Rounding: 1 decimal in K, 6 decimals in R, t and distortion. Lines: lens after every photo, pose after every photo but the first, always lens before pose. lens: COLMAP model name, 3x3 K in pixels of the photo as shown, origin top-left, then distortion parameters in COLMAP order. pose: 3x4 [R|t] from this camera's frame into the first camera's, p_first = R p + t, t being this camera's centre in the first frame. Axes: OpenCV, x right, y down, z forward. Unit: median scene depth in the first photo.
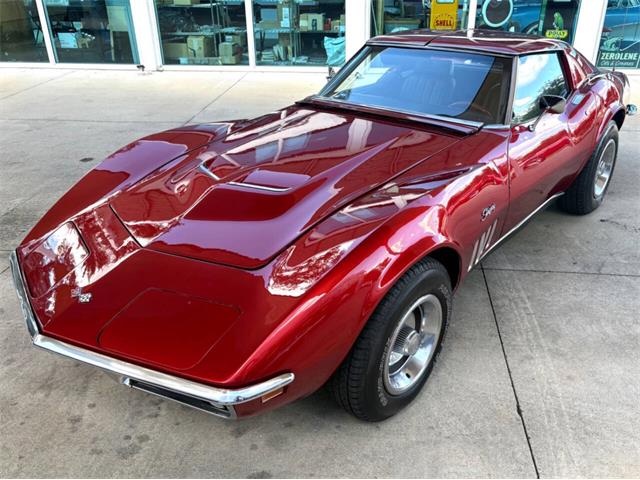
lens RADIAL K [[560.4, 0, 333.5], [0, 560.4, 242.0], [0, 0, 1]] dist [0.017581, 0.010443]
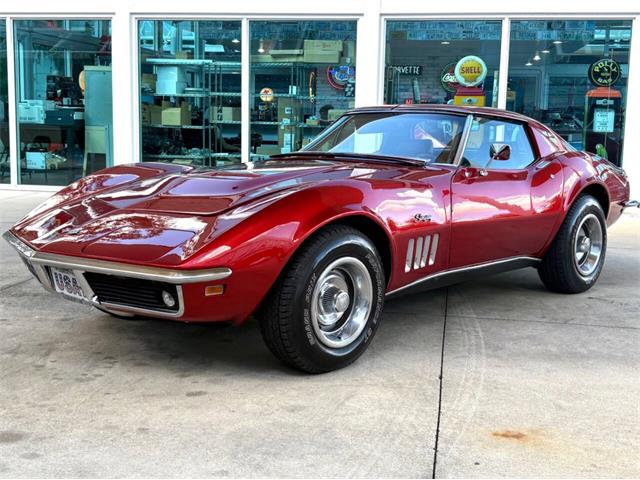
lens RADIAL K [[816.9, 0, 320.0], [0, 816.9, 240.0], [0, 0, 1]] dist [0.163459, -0.567416]
pose [[0.997555, 0.039550, -0.057614, 0.117981], [-0.055863, 0.946651, -0.317381, 0.373622], [0.041988, 0.319824, 0.946546, -0.394214]]
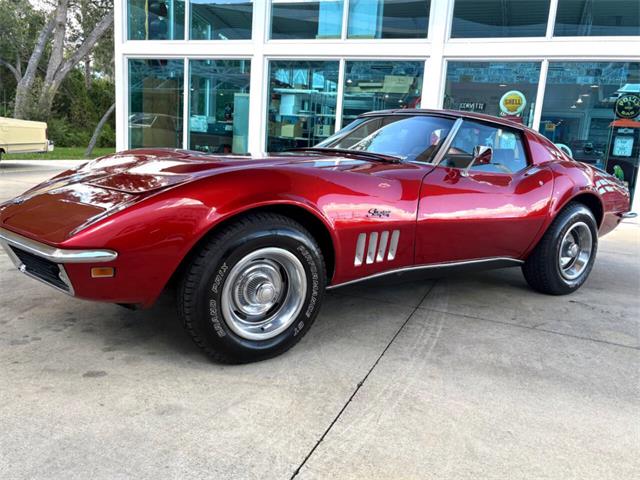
lens RADIAL K [[522.5, 0, 317.2], [0, 522.5, 239.8], [0, 0, 1]] dist [0.025739, -0.003352]
pose [[0.958852, 0.123753, -0.255515, 0.306446], [-0.191116, 0.946895, -0.258582, 0.205640], [0.209946, 0.296775, 0.931583, 0.019849]]
